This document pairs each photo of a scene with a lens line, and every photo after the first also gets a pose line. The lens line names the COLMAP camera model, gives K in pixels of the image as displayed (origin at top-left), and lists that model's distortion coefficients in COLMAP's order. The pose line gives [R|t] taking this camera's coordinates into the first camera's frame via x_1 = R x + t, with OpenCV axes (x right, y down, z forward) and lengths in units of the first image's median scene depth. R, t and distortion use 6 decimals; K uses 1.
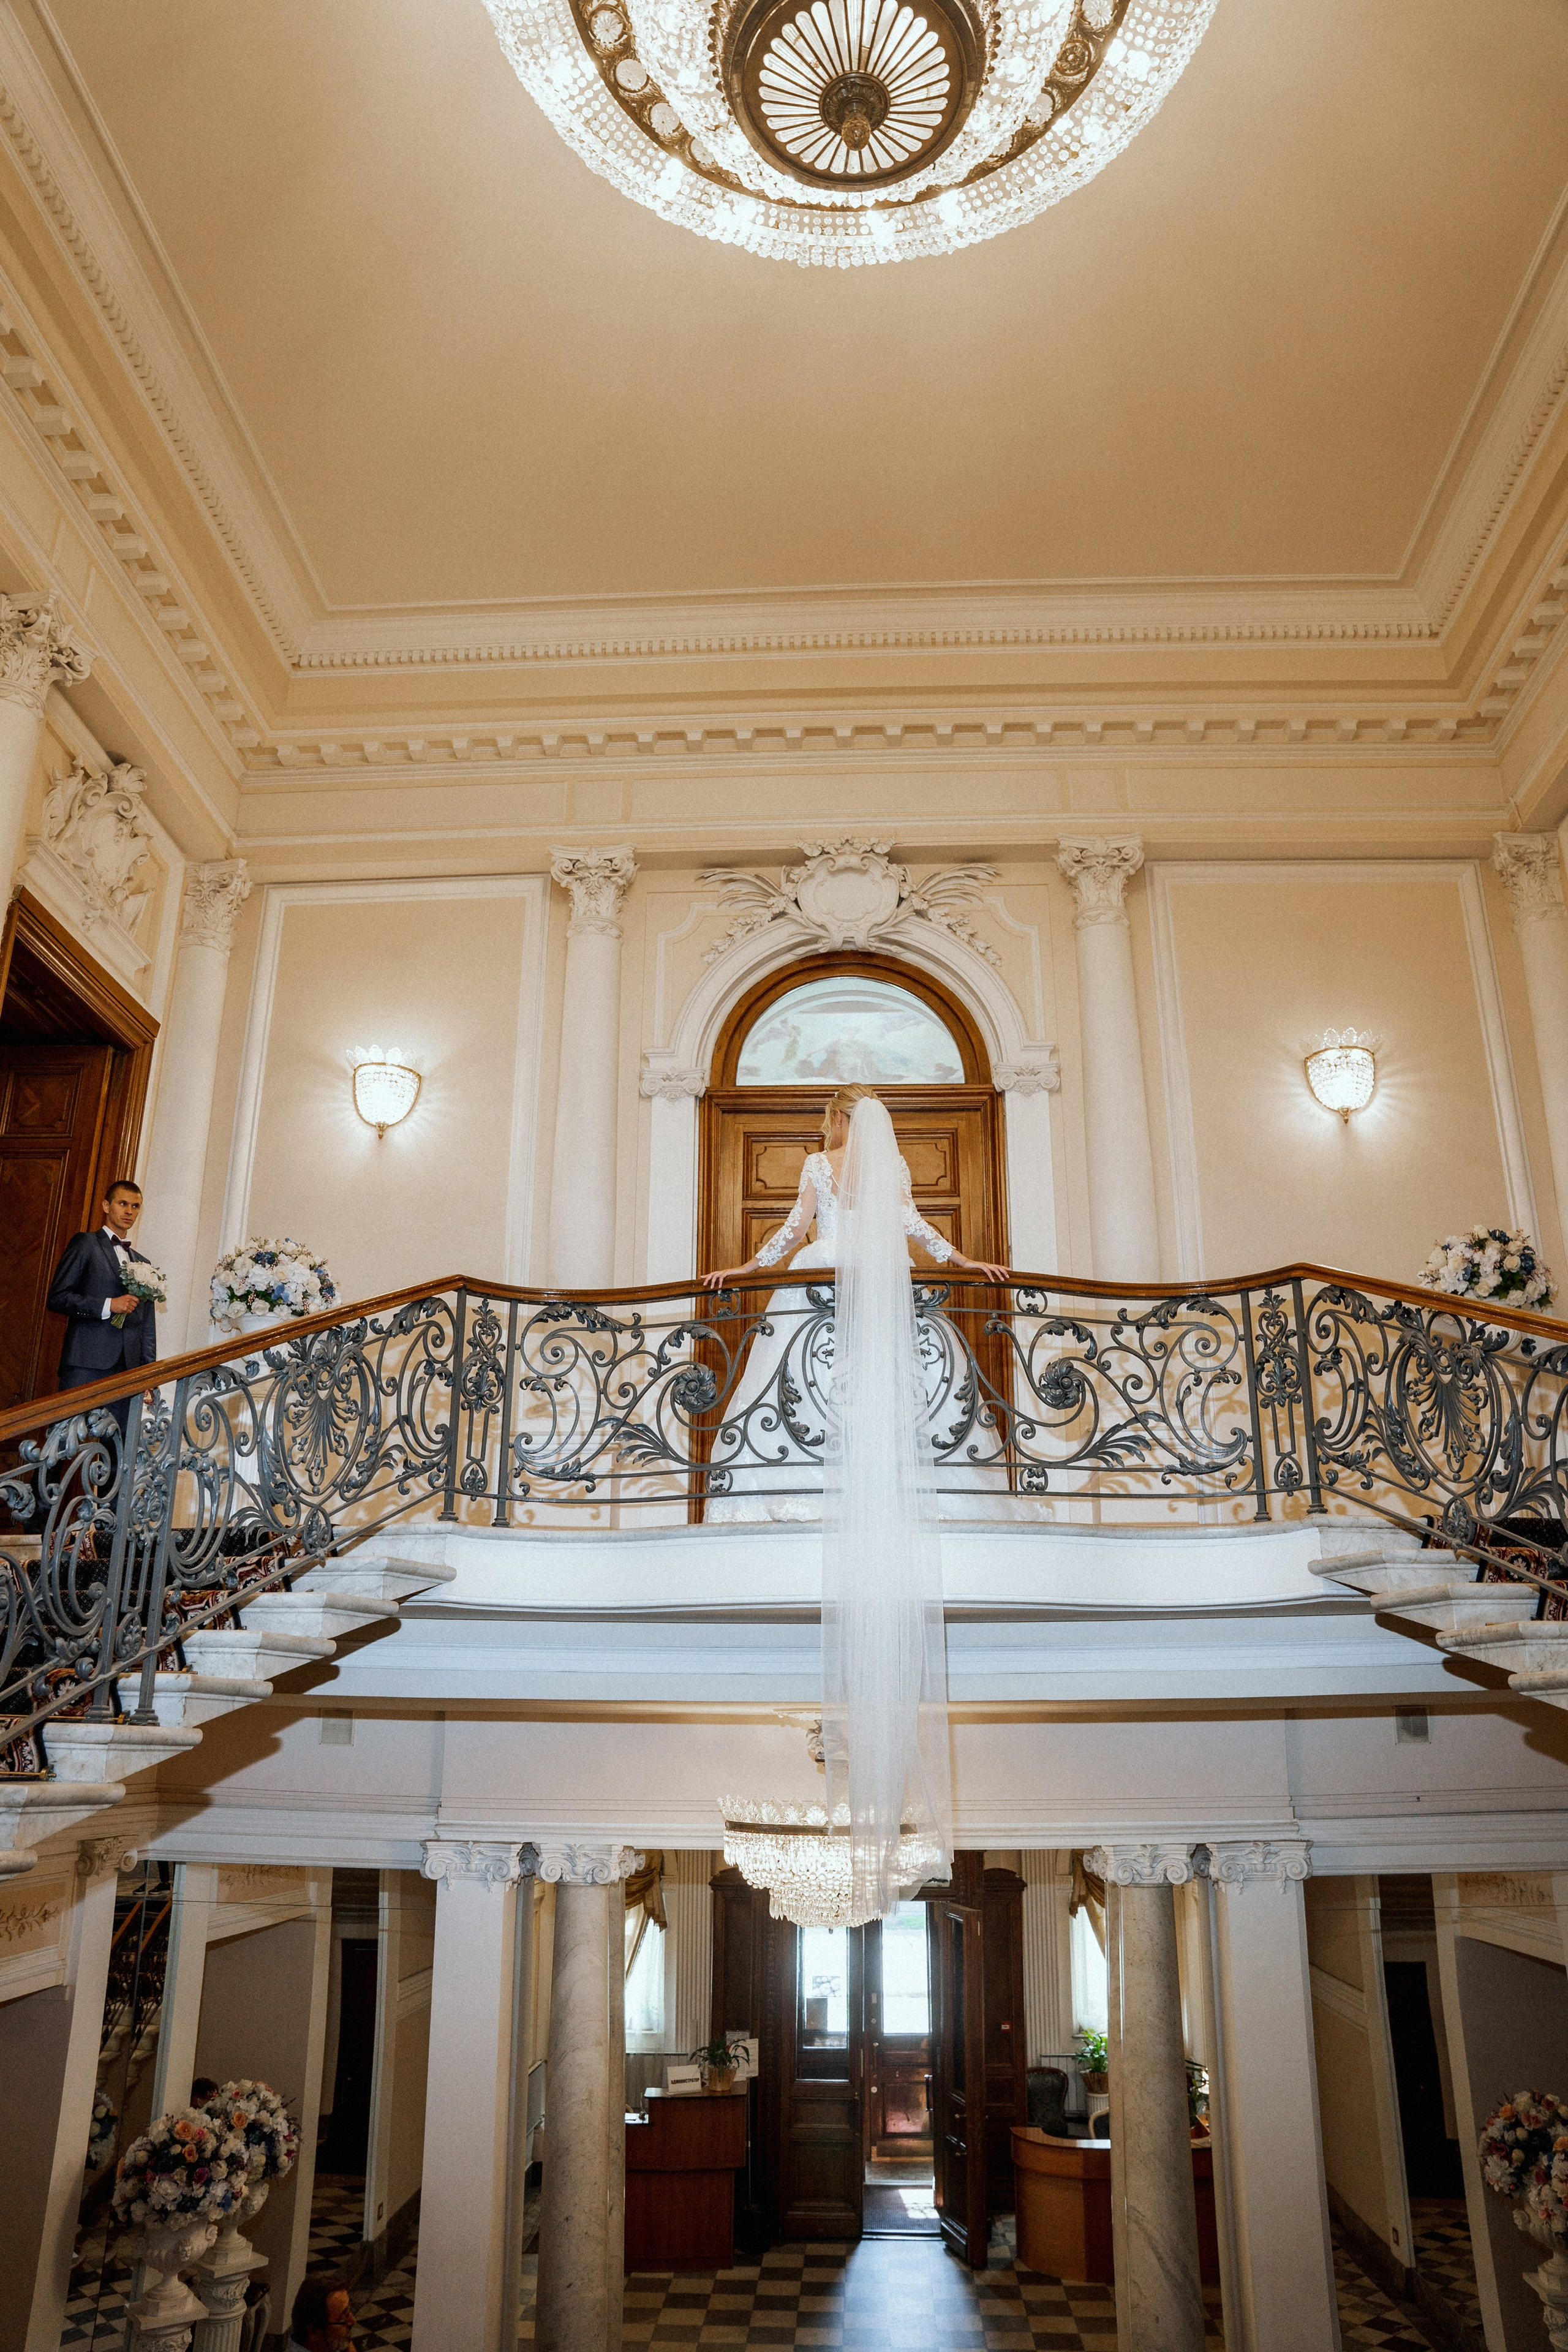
lens RADIAL K [[1663.1, 0, 784.0], [0, 1663.1, 1176.0], [0, 0, 1]] dist [-0.174225, 0.142090]
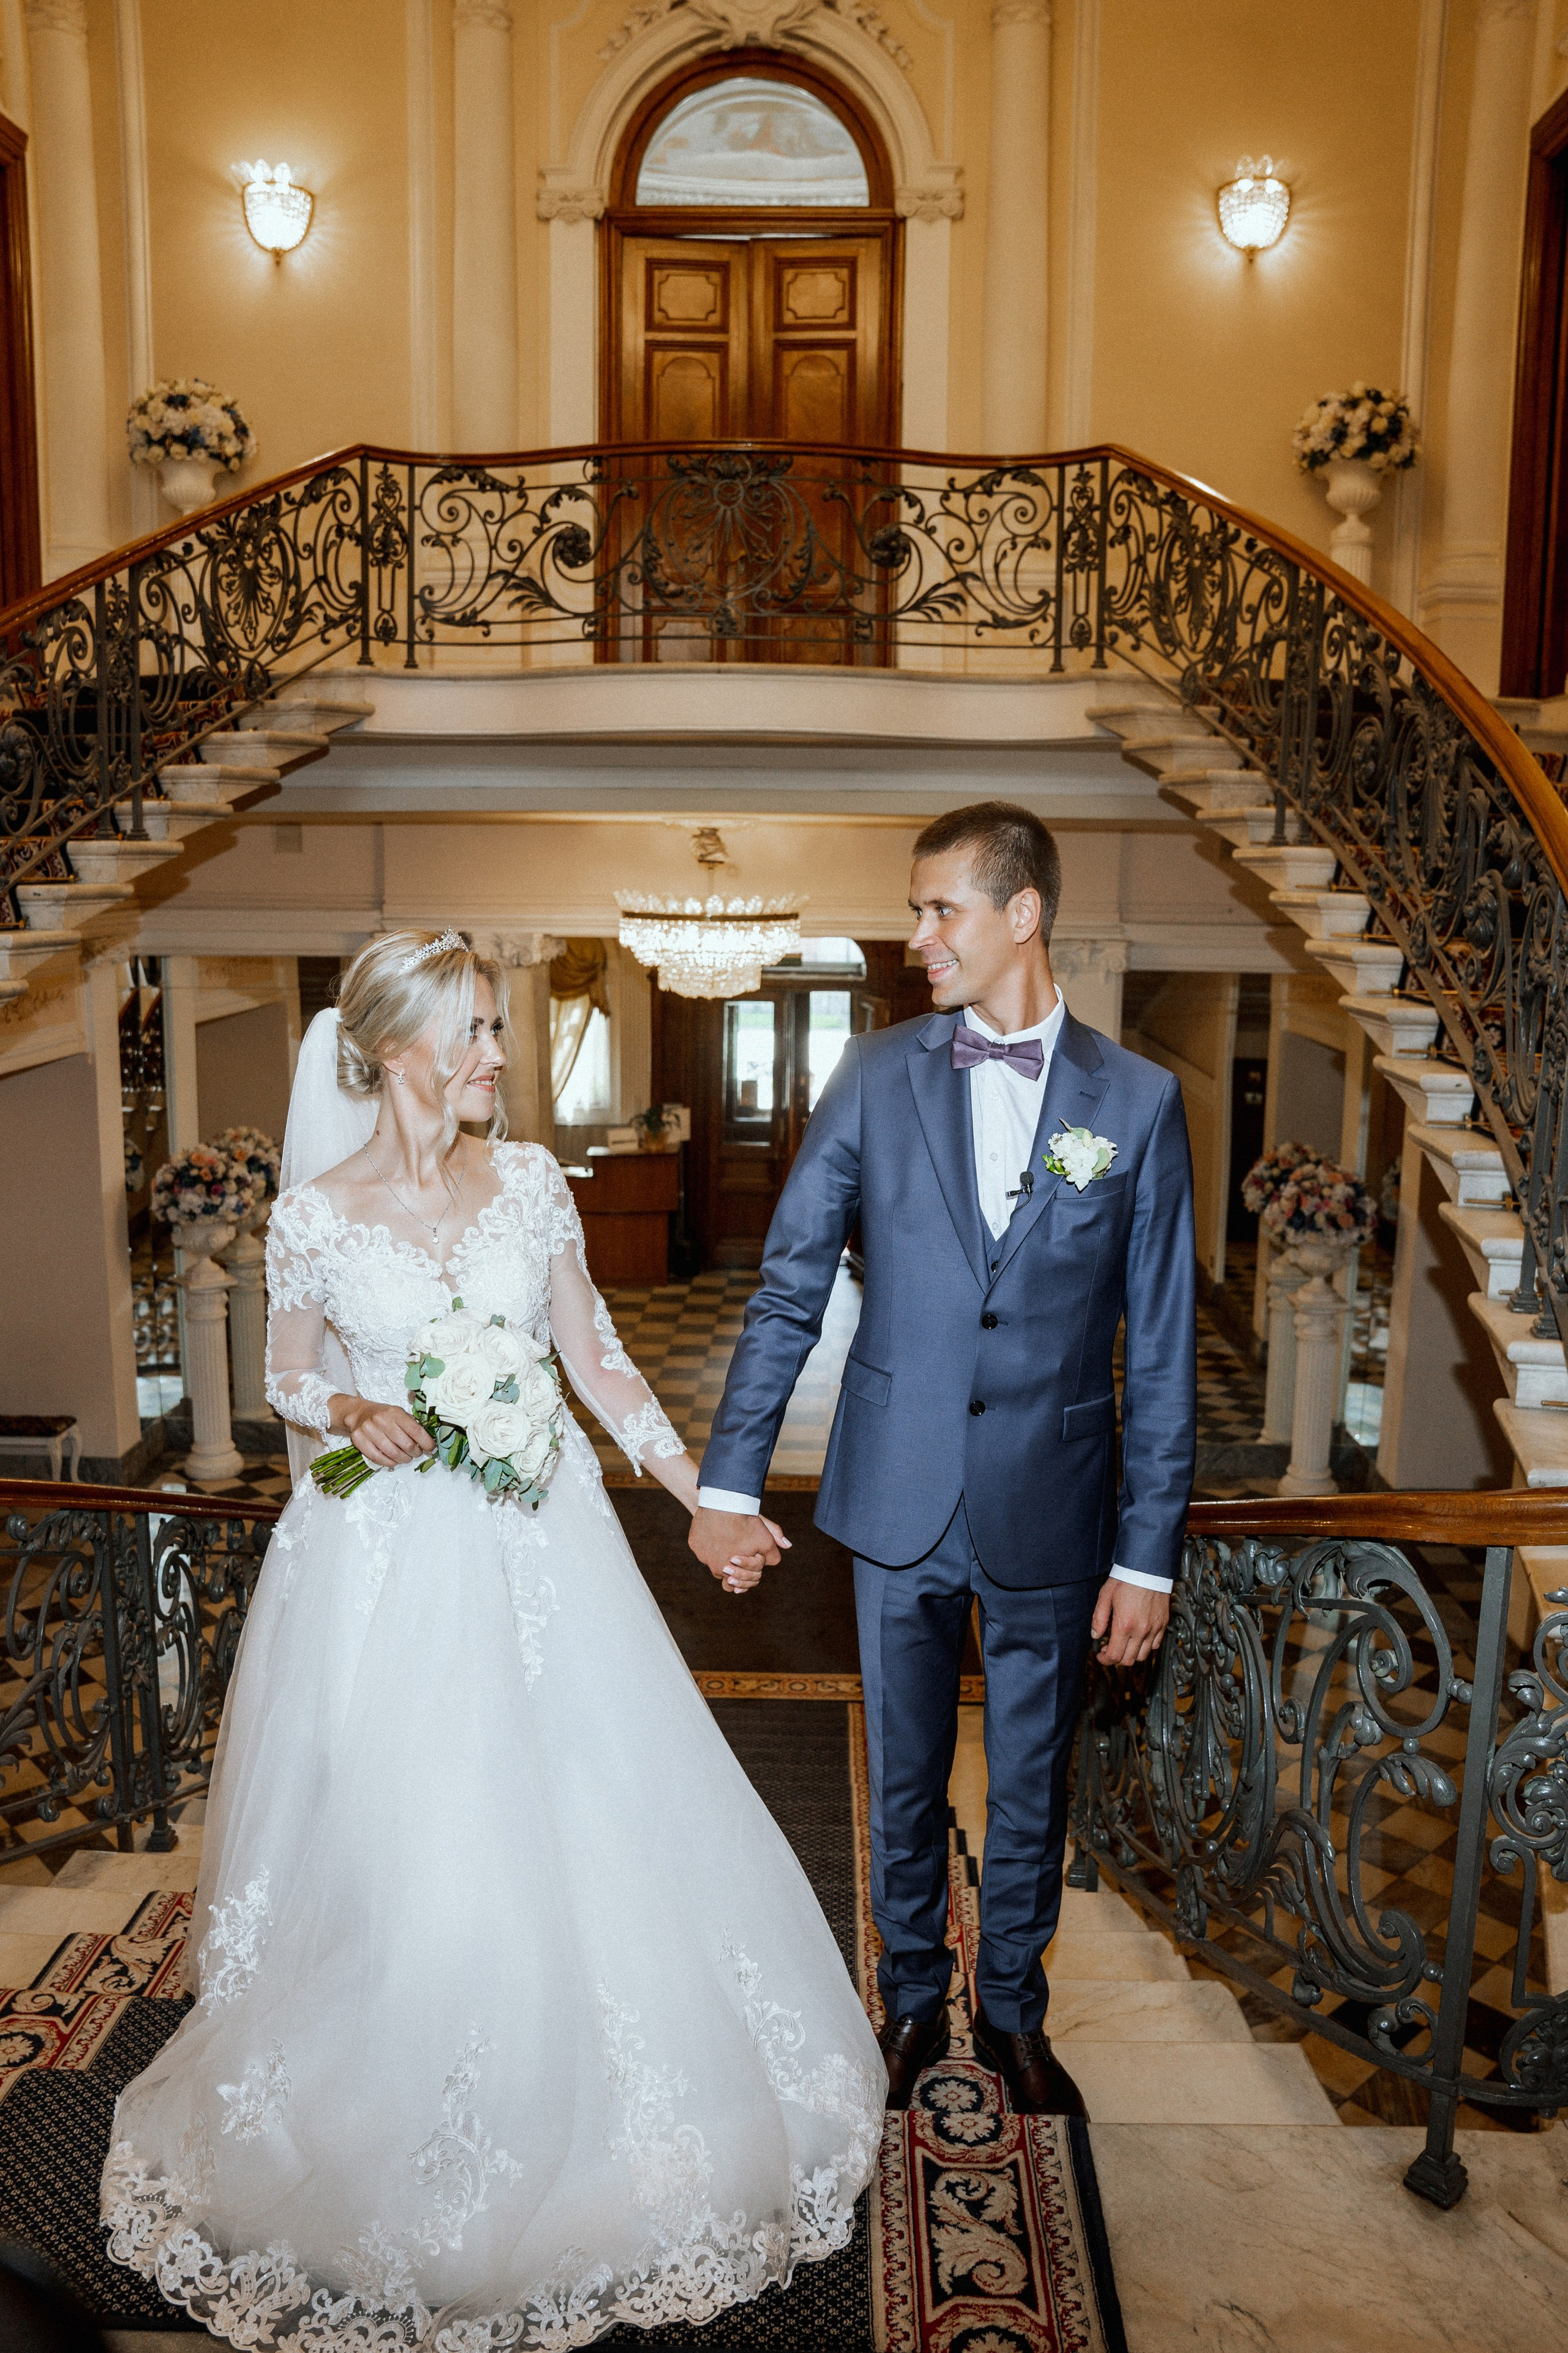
lens RADIAL K [[1775.1, 0, 784.0], [0, 1775.1, 1176.5], [0, 0, 1]] dist [-0.168800, 0.138700]
pose [[0.999864, 0.006464, 0.015180, 0.076541], [-0.013125, 0.869135, 0.494401, -0.087702], [-0.009997, -0.494532, 0.869102, -0.261209]]
